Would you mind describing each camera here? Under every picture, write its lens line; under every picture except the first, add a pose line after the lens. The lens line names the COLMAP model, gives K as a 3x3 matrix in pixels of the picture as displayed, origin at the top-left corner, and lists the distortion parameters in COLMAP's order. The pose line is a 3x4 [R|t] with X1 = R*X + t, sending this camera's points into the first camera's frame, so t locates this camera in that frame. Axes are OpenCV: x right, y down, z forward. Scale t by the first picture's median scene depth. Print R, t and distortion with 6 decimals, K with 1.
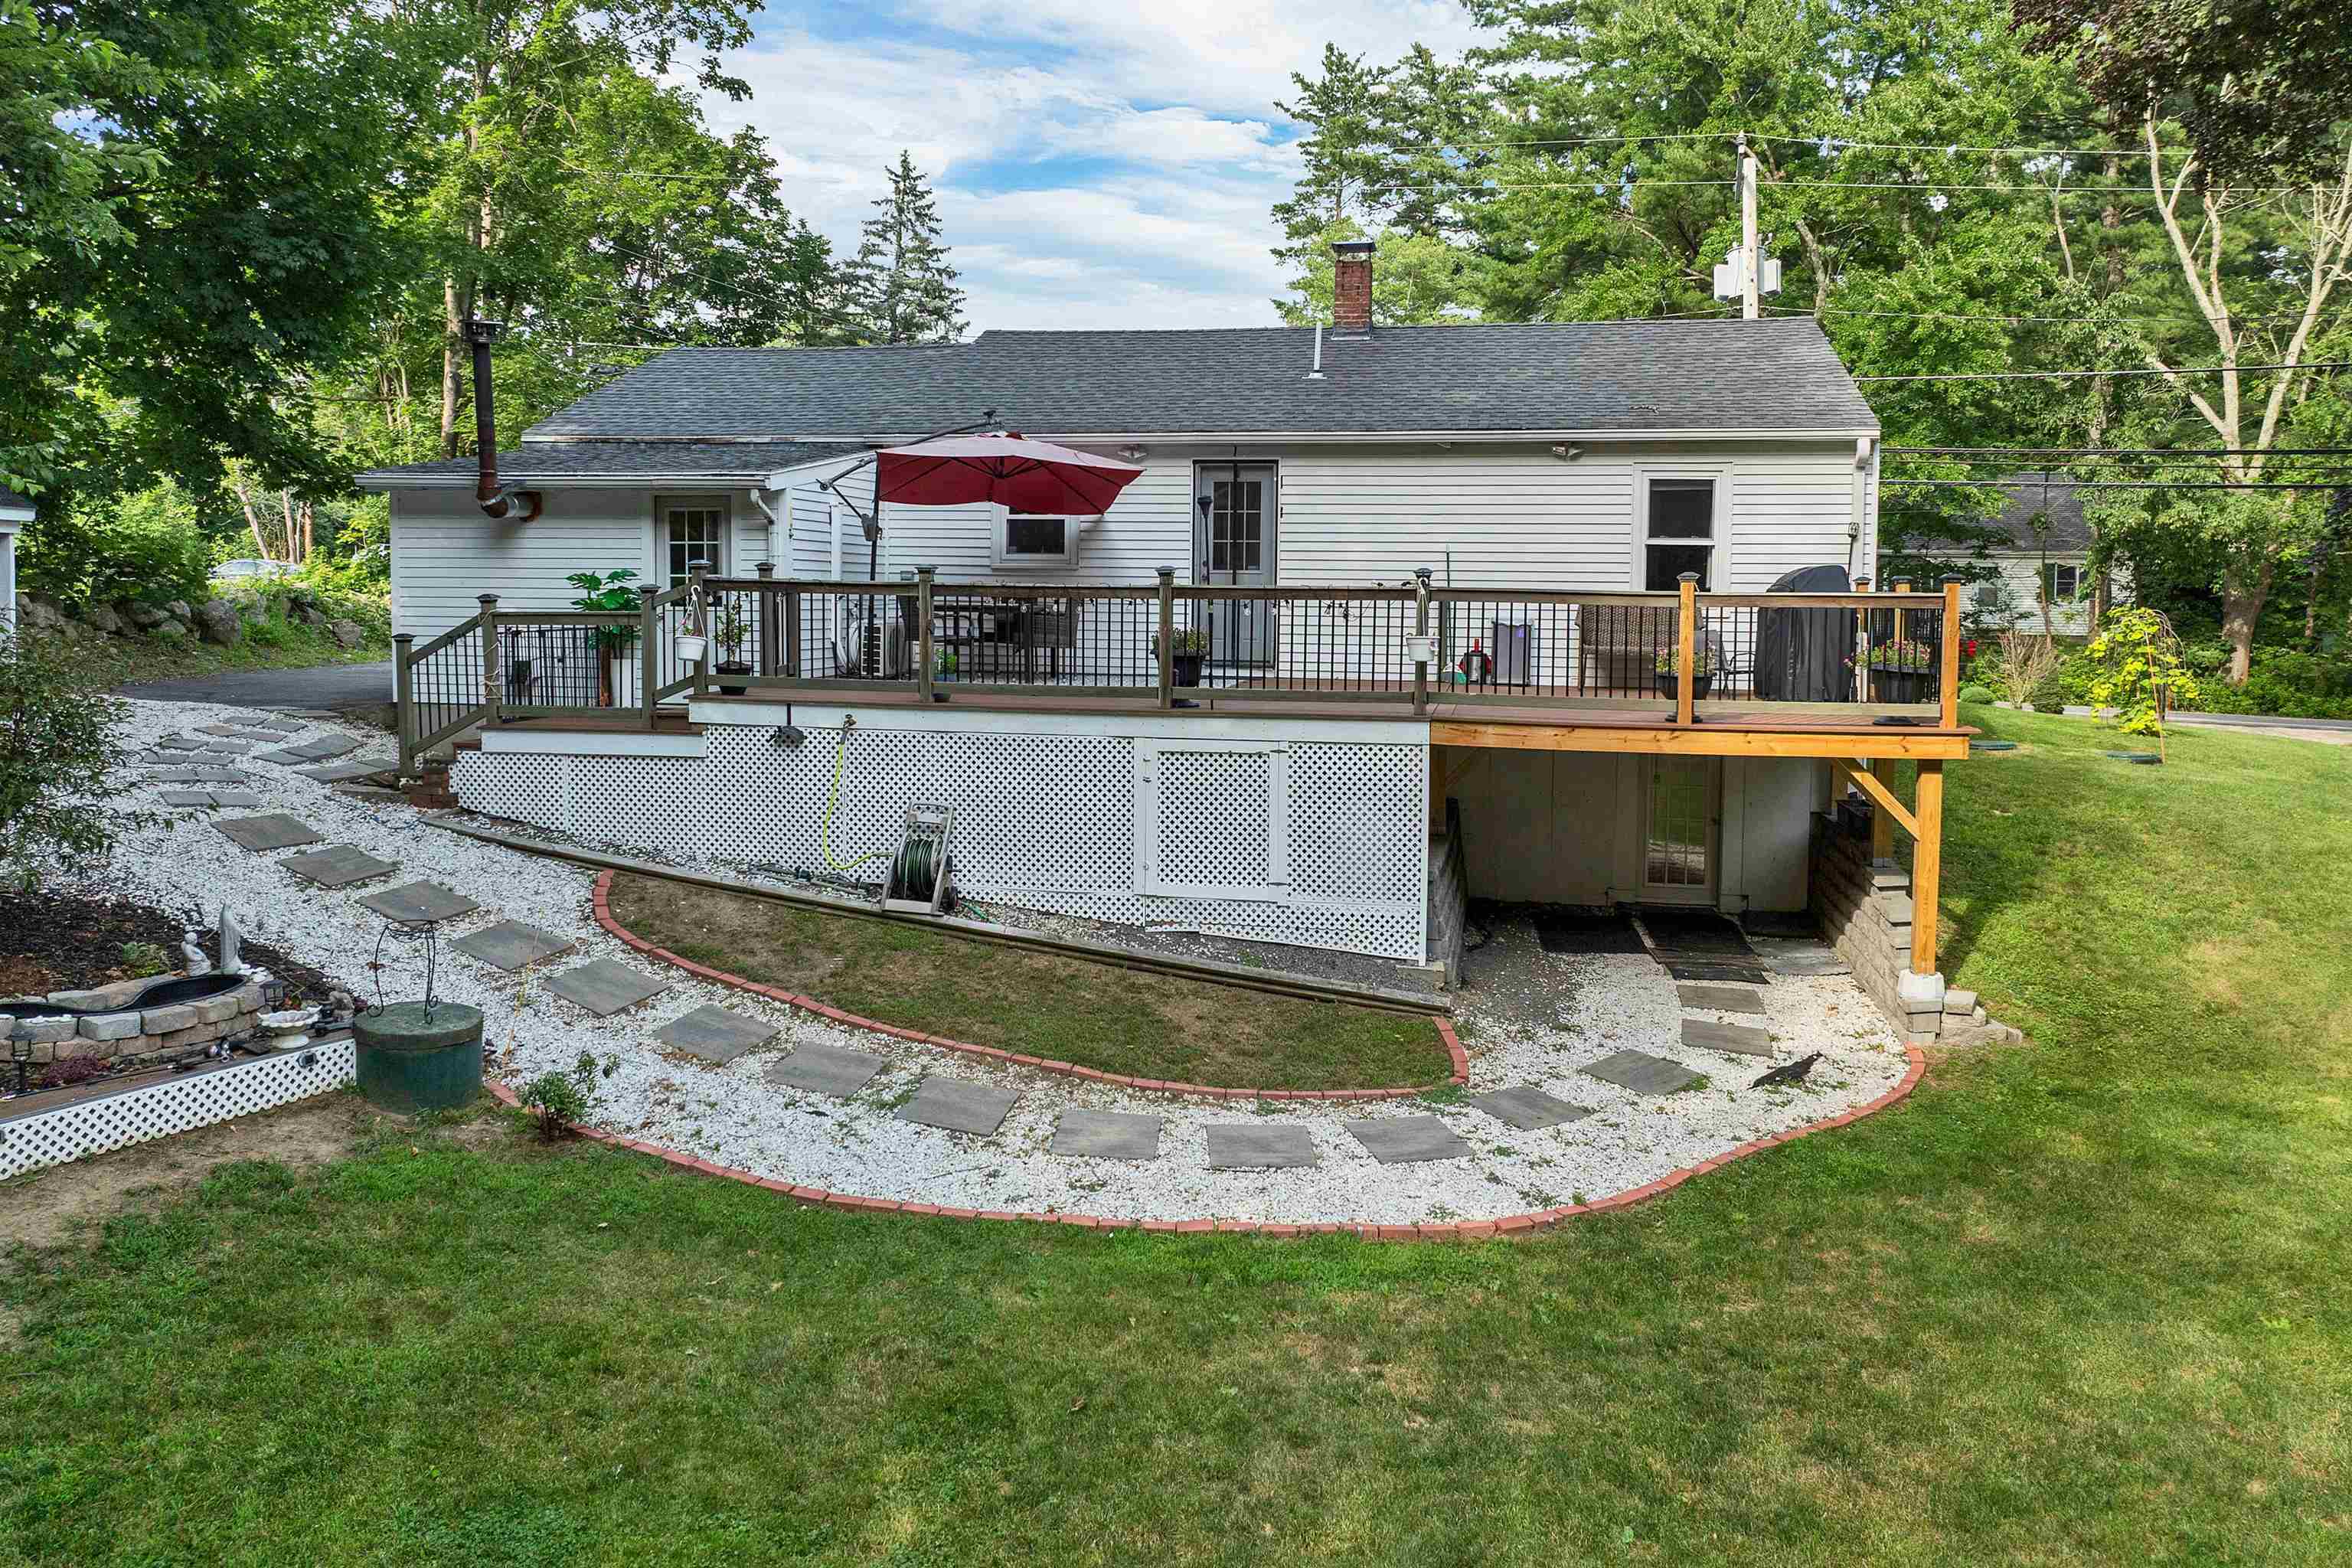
lens RADIAL K [[1690.7, 0, 1177.5], [0, 1690.7, 768.9], [0, 0, 1]] dist [-0.042557, 0.004995]
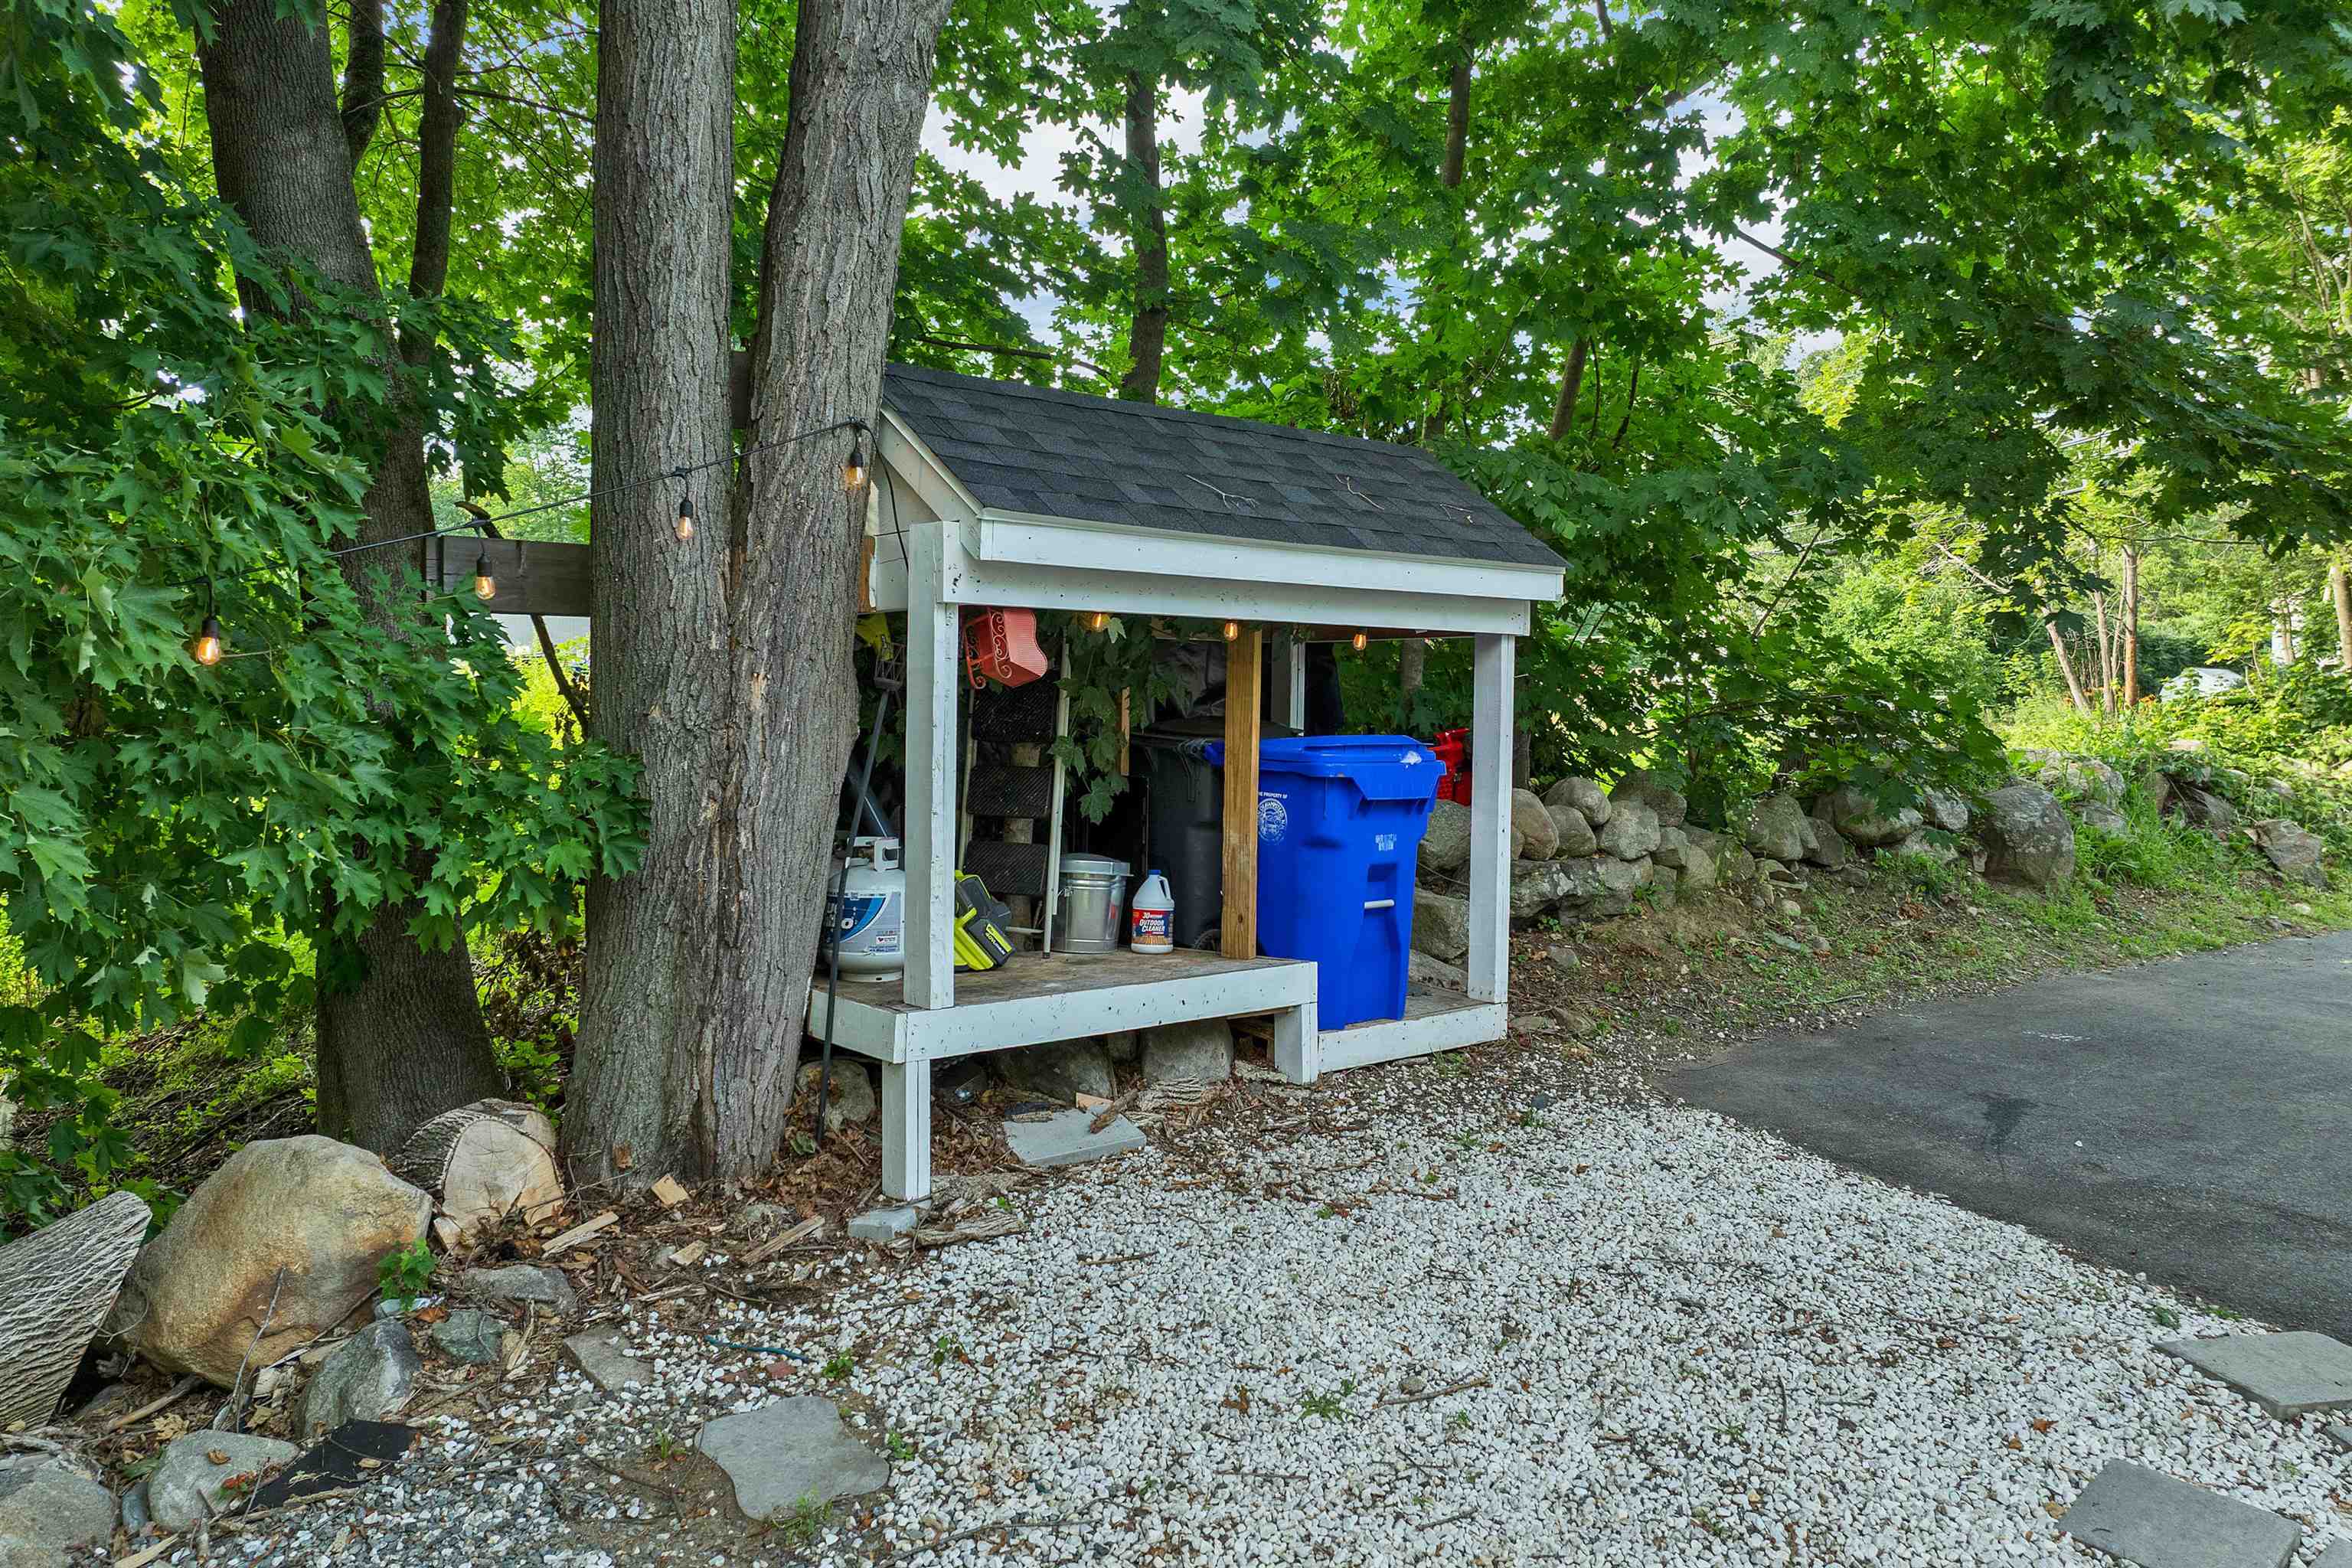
lens RADIAL K [[1690.7, 0, 1169.5], [0, 1690.7, 775.2], [0, 0, 1]] dist [-0.042557, 0.004995]
pose [[0.566156, 0.009718, -0.824241, -0.349401], [-0.075350, 0.996354, -0.040009, -0.071022], [0.820847, 0.084758, 0.564824, 0.579413]]
